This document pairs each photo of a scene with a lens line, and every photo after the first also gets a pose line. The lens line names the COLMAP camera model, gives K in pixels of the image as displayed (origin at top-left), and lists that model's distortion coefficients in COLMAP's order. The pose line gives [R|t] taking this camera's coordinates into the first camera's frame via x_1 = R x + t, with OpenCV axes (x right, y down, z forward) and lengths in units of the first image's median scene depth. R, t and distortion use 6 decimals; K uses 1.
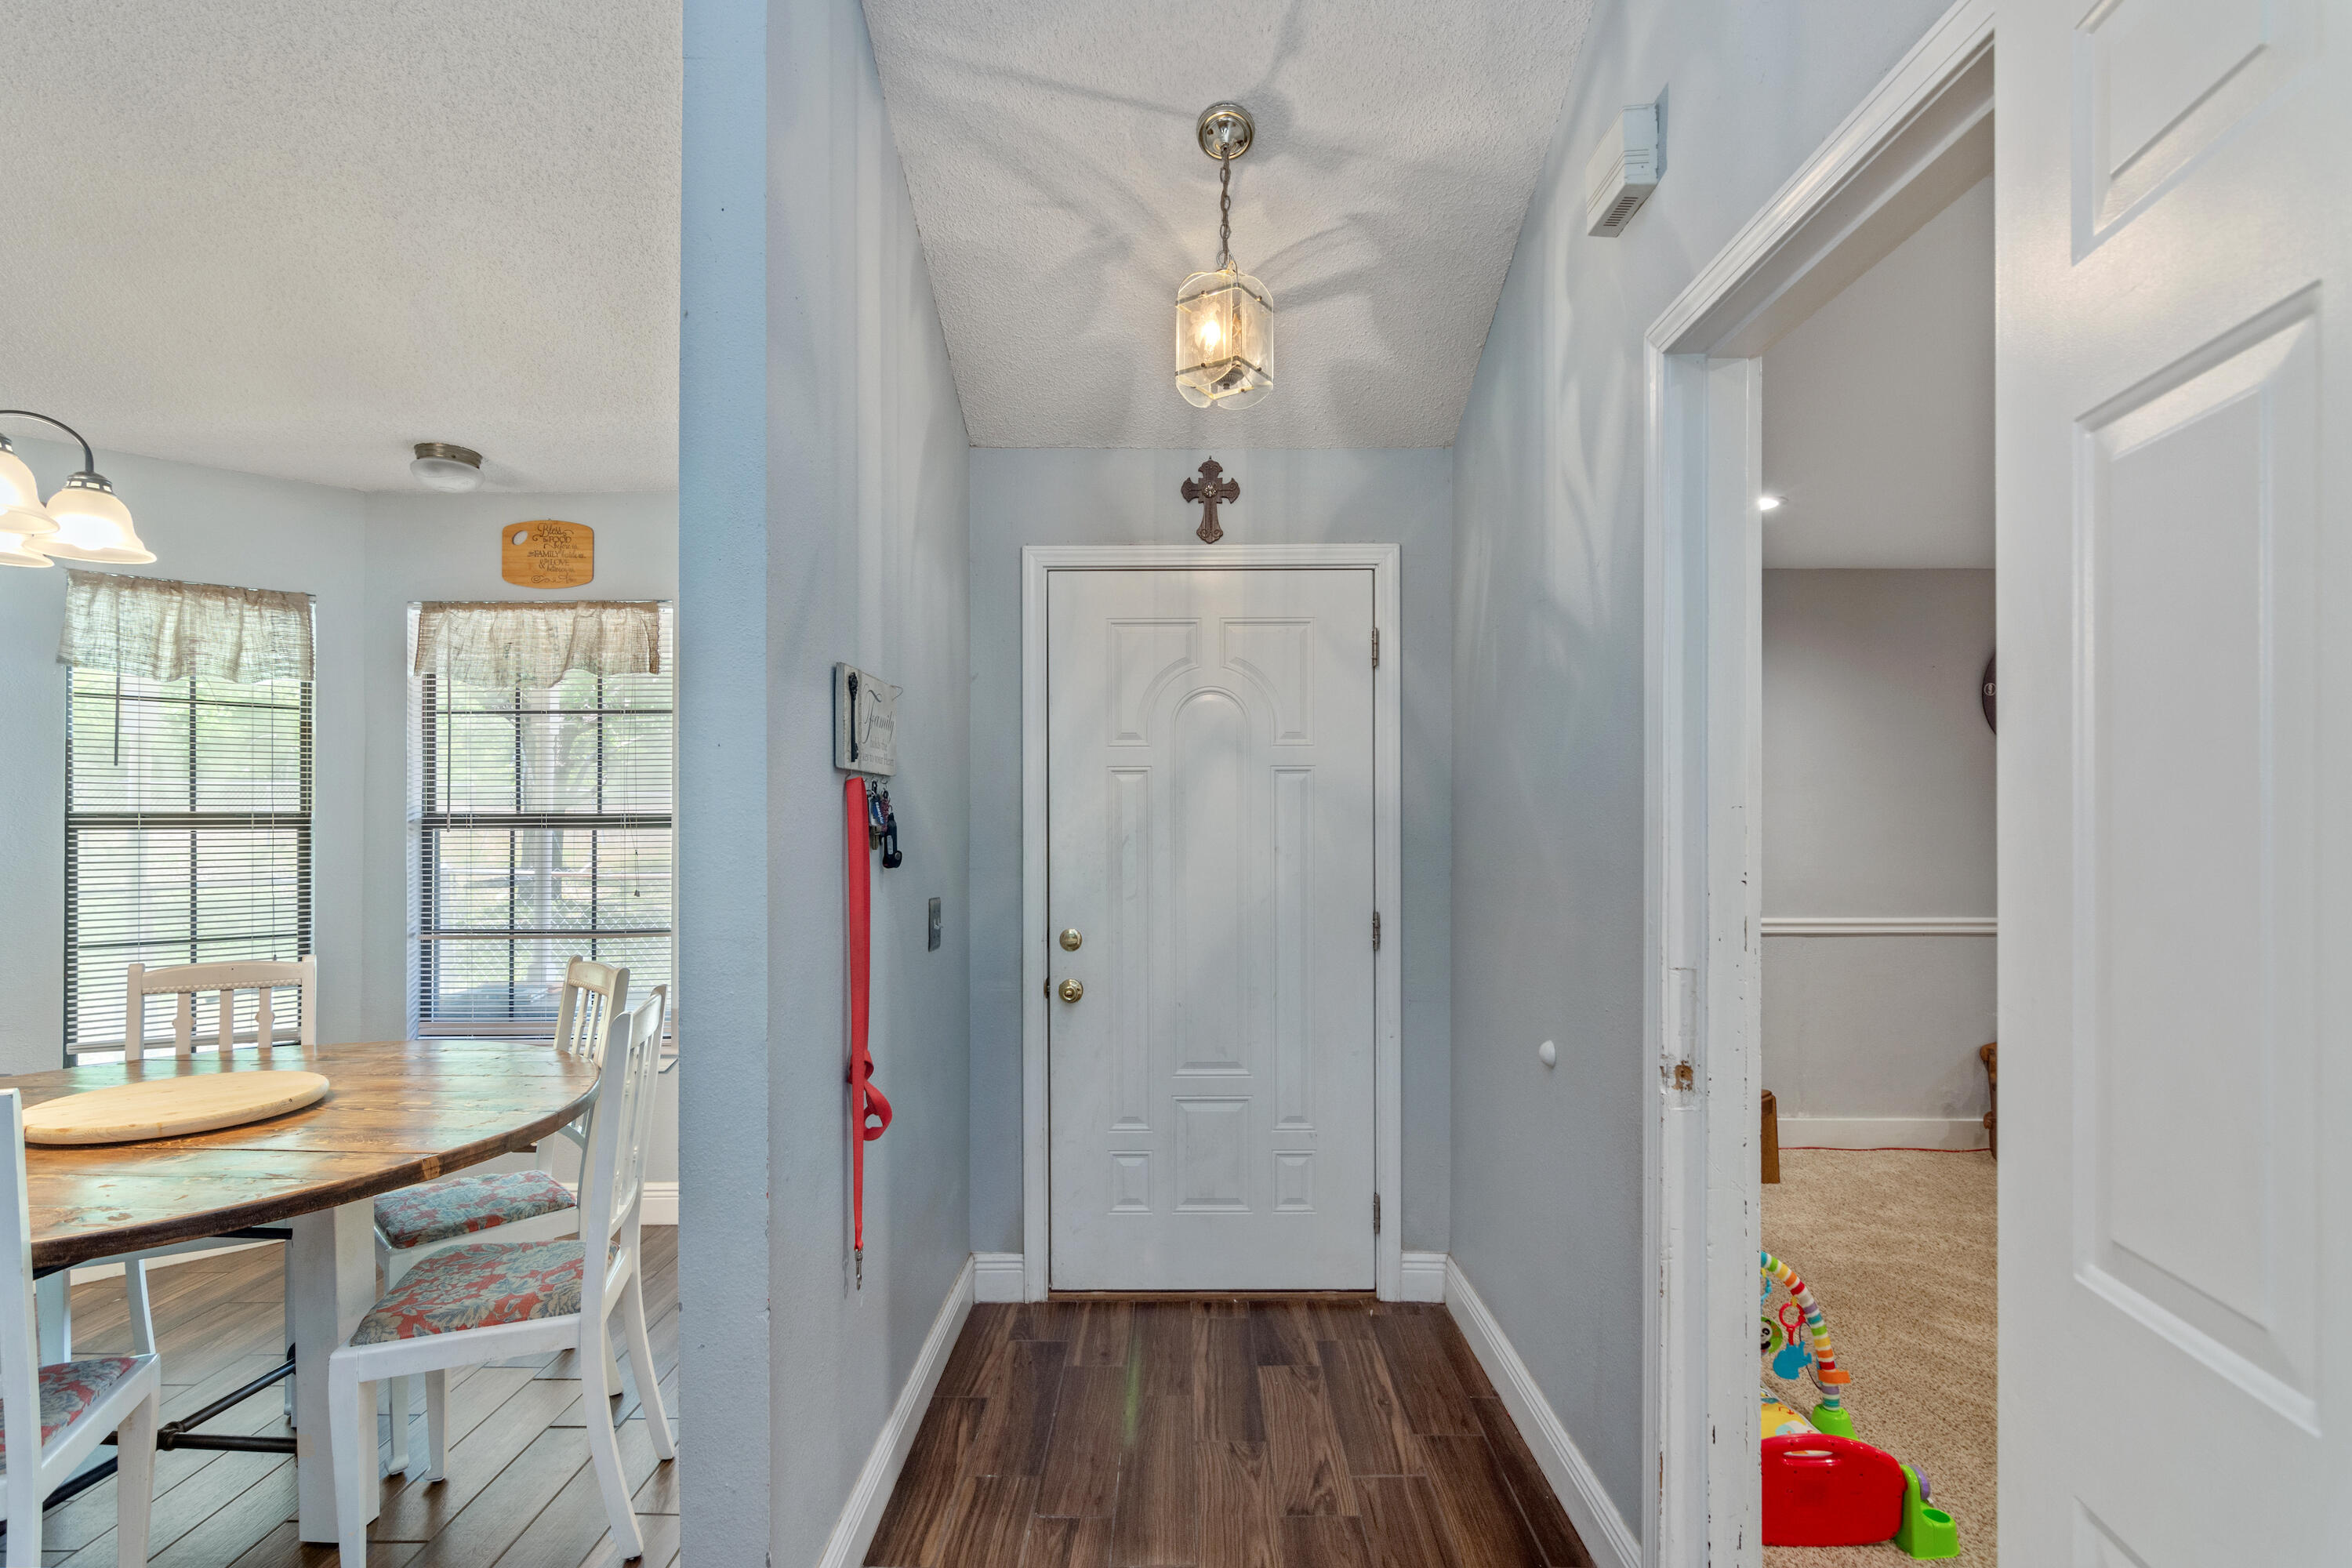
lens RADIAL K [[1123.4, 0, 1170.8], [0, 1123.4, 829.1], [0, 0, 1]] dist [-0.002011, -0.000099]
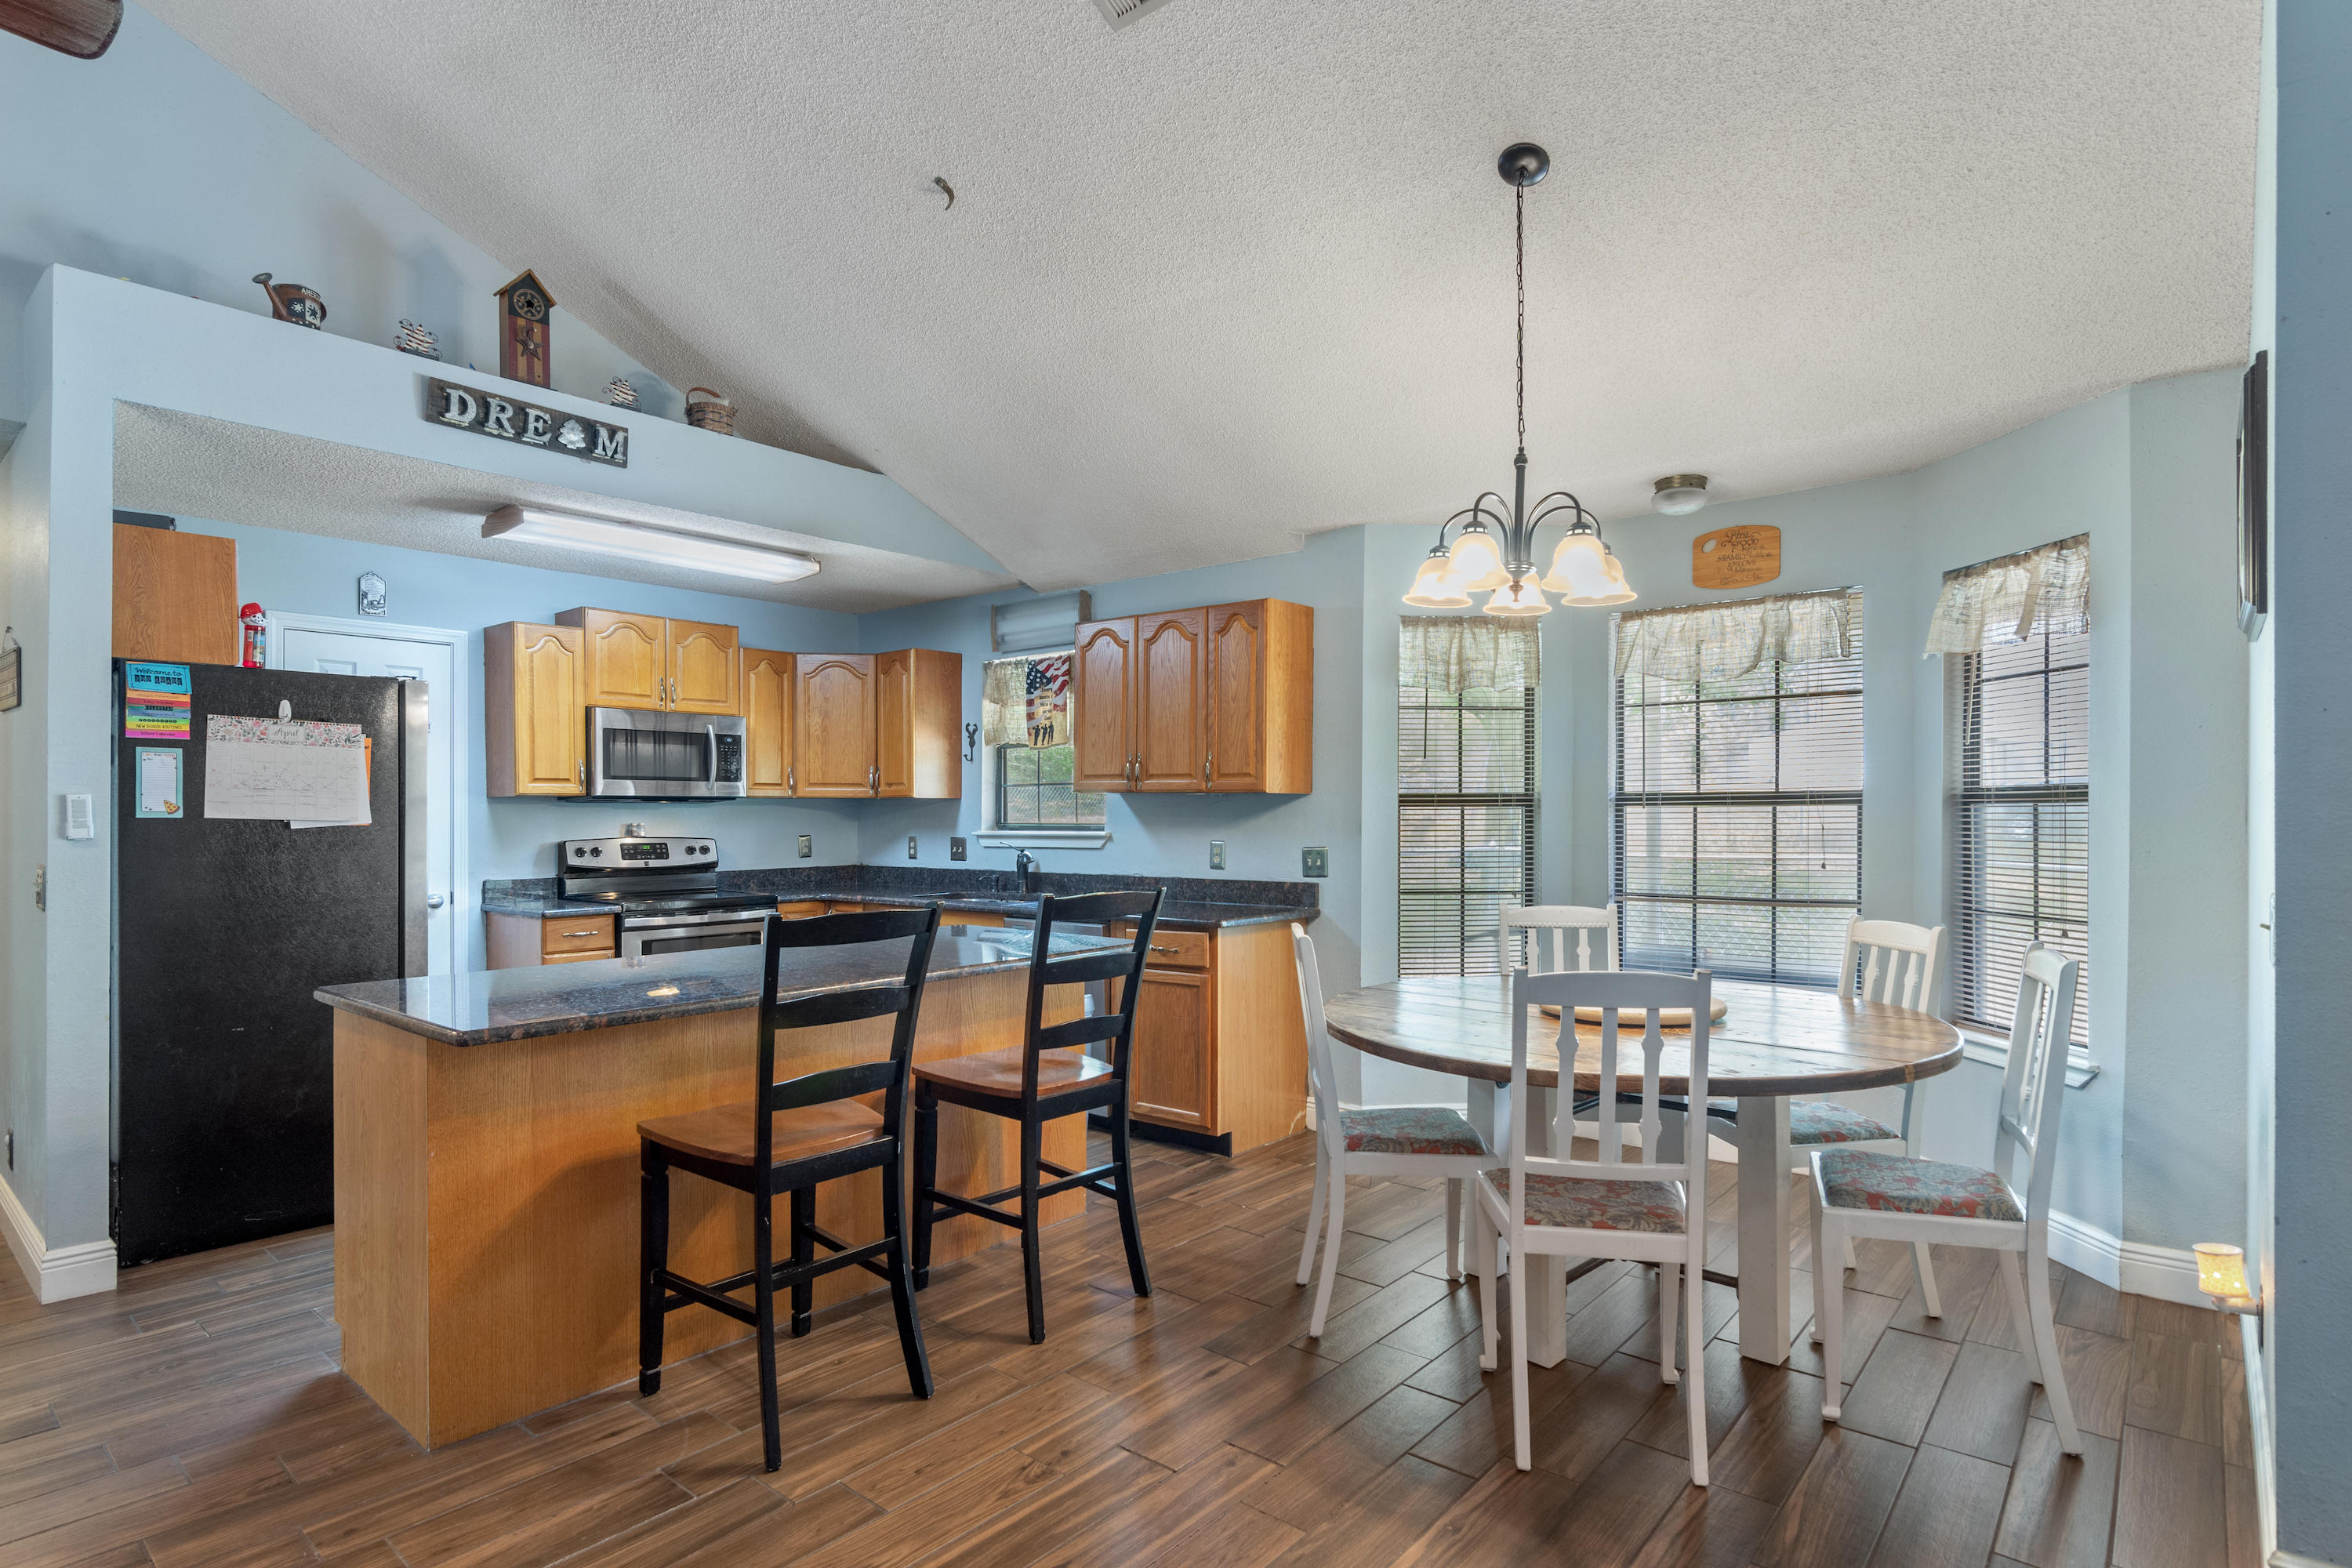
lens RADIAL K [[1218.2, 0, 1176.5], [0, 1218.2, 820.7], [0, 0, 1]] dist [-0.003985, -0.000217]
pose [[0.774473, 0.005479, -0.632583, -0.223389], [0.000999, 0.999951, 0.009883, 0.002487], [0.632606, -0.008286, 0.774429, -0.282899]]
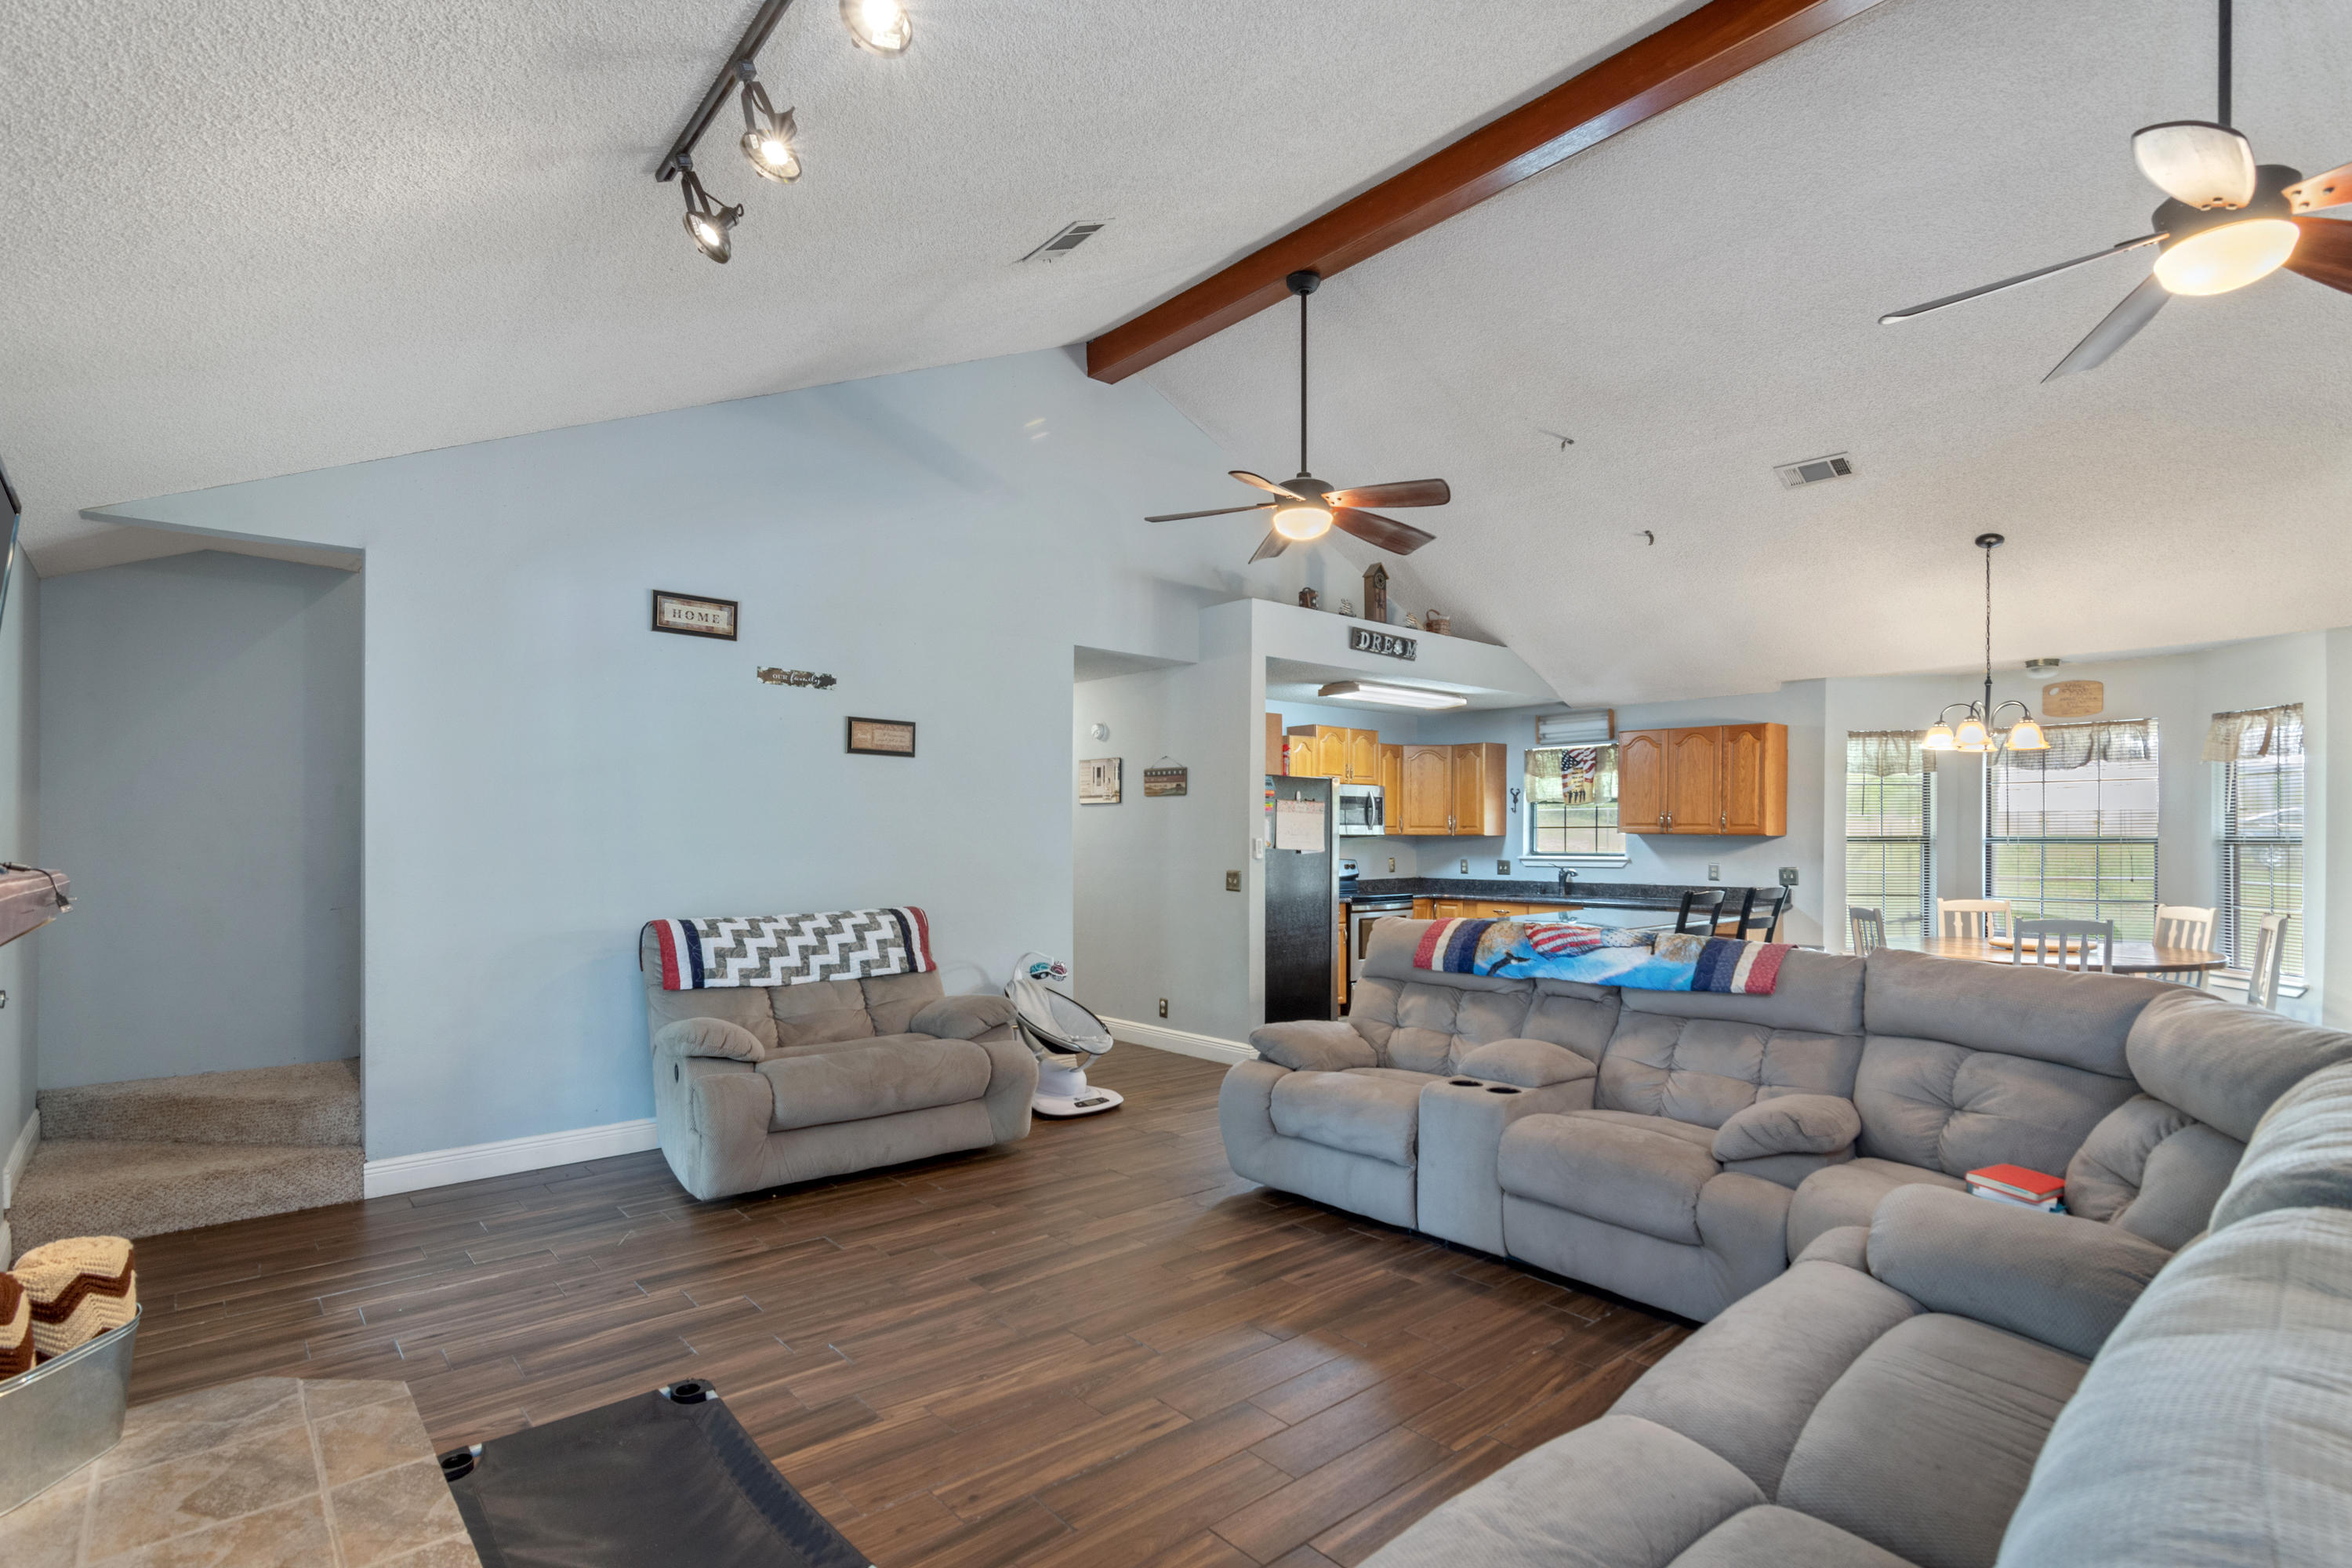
lens RADIAL K [[1145.6, 0, 1182.4], [0, 1145.6, 837.9], [0, 0, 1]] dist [0.000553, 0.000873]
pose [[0.667283, 0.004694, -0.744790, -0.118996], [-0.002305, 0.999988, 0.004237, -0.016469], [0.744801, -0.001110, 0.667286, -1.405887]]
